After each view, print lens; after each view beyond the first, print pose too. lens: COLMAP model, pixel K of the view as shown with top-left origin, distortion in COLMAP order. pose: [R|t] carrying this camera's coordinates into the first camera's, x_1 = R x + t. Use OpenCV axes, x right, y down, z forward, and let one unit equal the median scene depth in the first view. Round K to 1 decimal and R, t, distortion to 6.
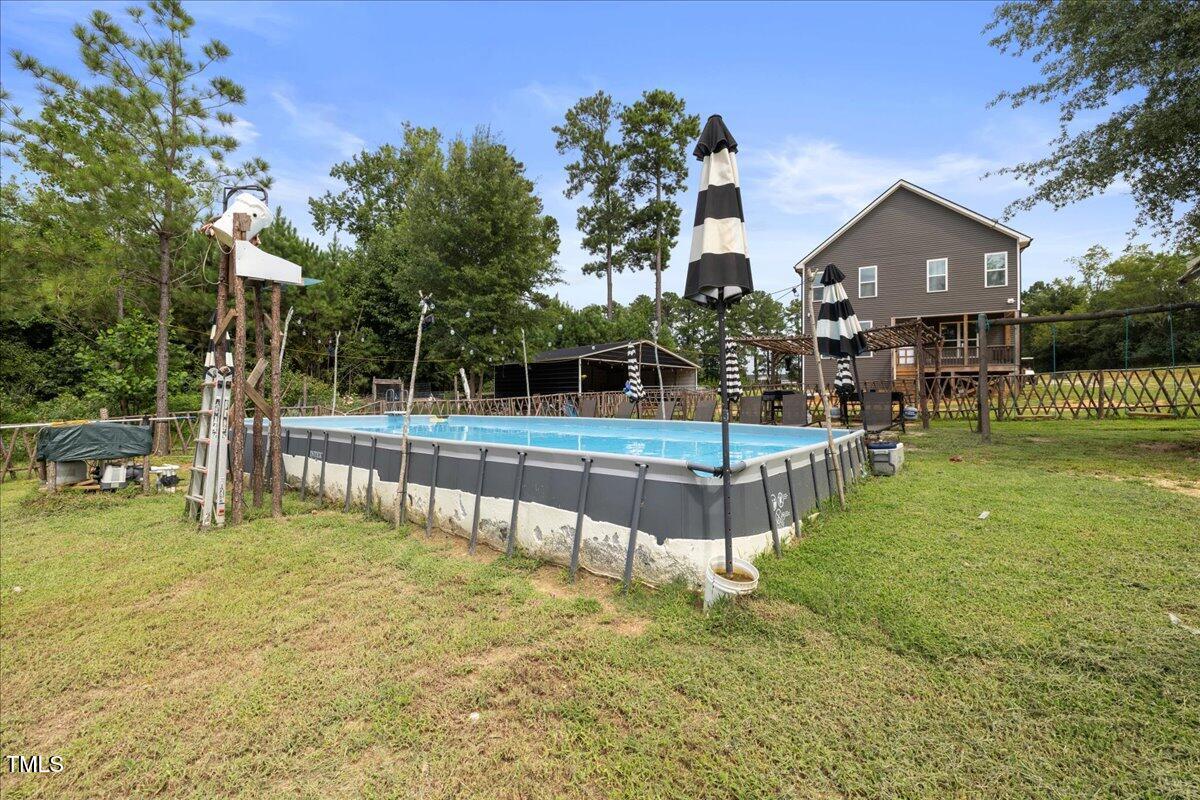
lens RADIAL K [[502.6, 0, 596.9], [0, 502.6, 394.8], [0, 0, 1]] dist [-0.000353, 0.000068]
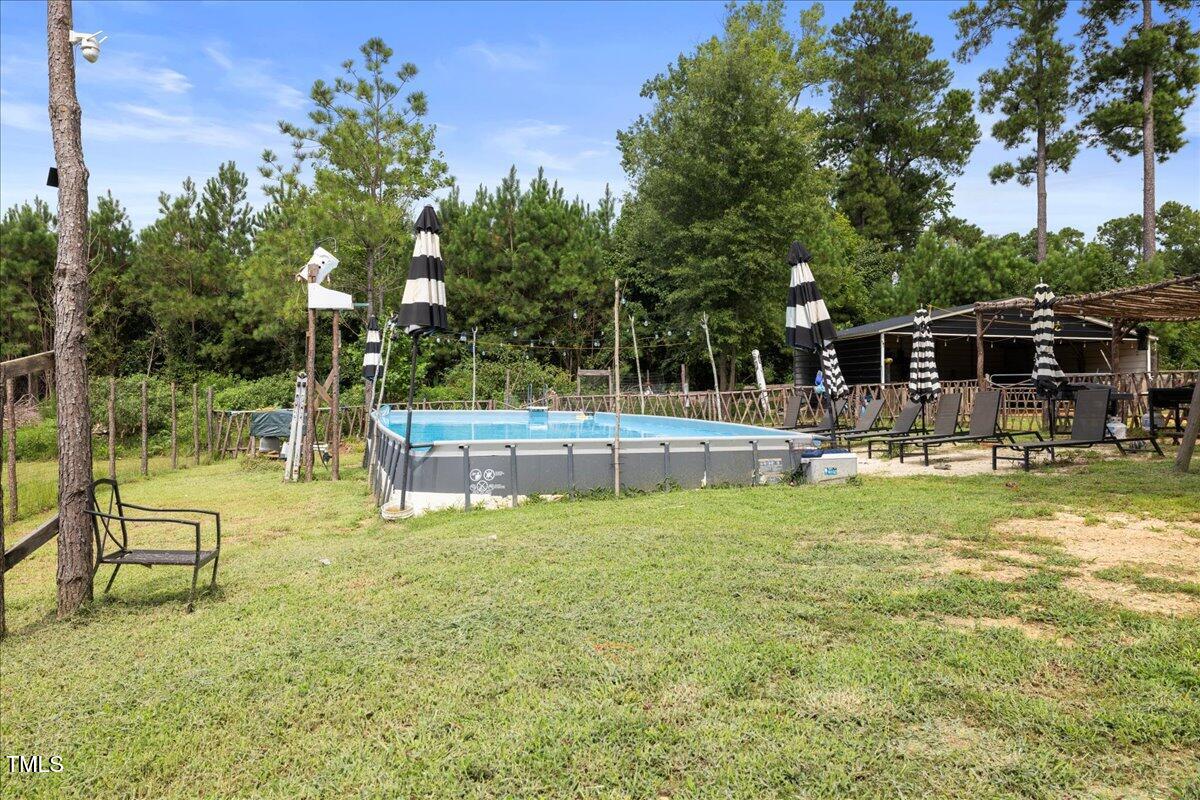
lens RADIAL K [[807.3, 0, 600.2], [0, 807.3, 380.9], [0, 0, 1]] dist [-0.004822, -0.002120]
pose [[0.819426, -0.000388, -0.573184, 0.270307], [-0.001944, 0.999992, -0.003457, -0.005037], [0.573181, 0.003947, 0.819419, -0.086516]]
